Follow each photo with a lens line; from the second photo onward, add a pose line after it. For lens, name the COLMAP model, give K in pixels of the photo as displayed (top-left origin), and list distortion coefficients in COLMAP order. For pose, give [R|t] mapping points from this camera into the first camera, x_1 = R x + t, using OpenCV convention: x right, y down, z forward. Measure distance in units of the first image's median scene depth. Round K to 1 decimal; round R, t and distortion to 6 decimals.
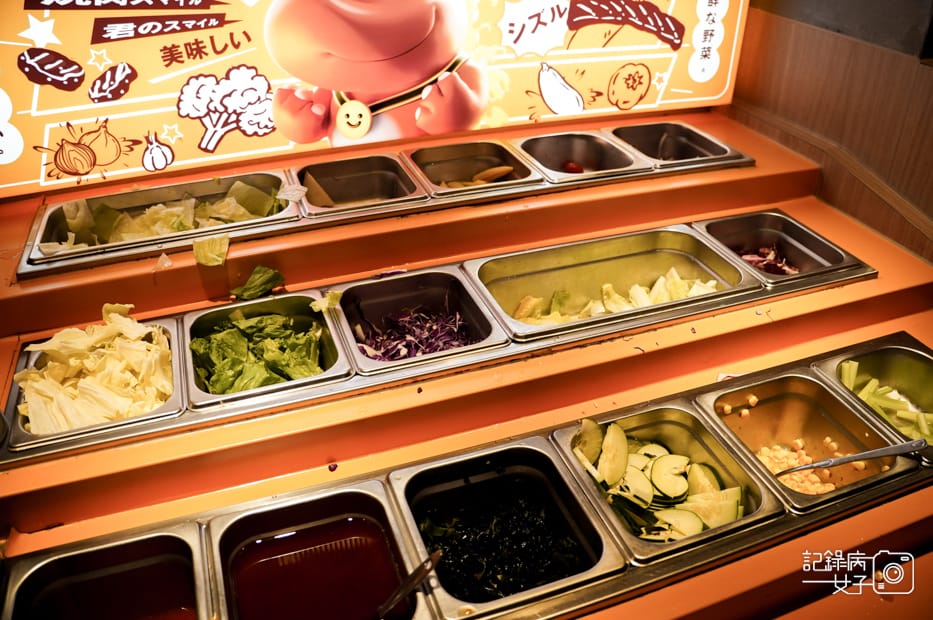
lens RADIAL K [[731.1, 0, 467.2], [0, 731.1, 312.9], [0, 0, 1]] dist [-0.186815, 0.089549]
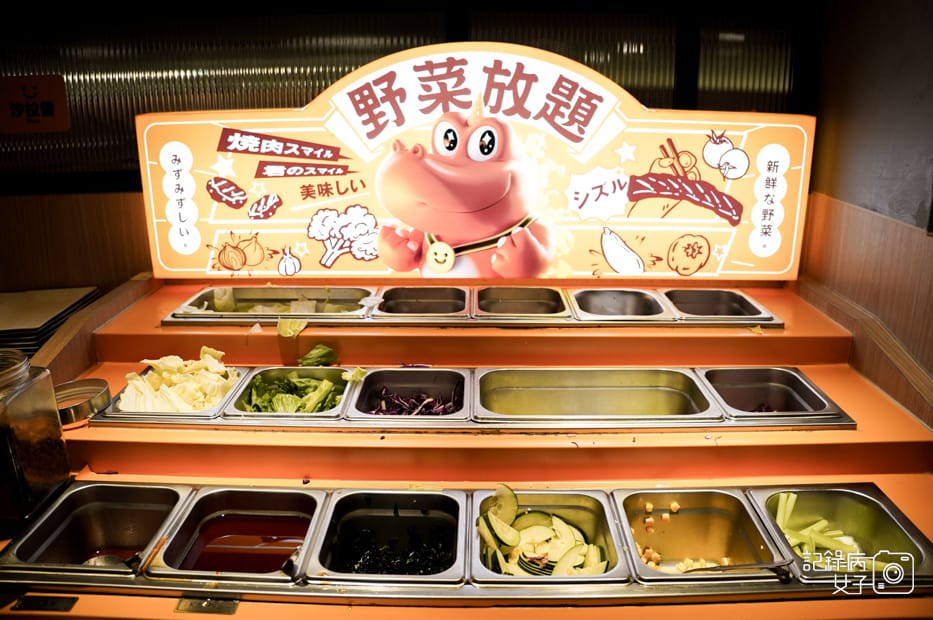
lens RADIAL K [[731.1, 0, 464.6], [0, 731.1, 313.1], [0, 0, 1]] dist [-0.186815, 0.089549]
pose [[0.936492, 0.107070, -0.333945, 0.339712], [-0.192138, 0.953262, -0.233184, 0.120312], [0.293370, 0.282538, 0.913294, -0.131853]]
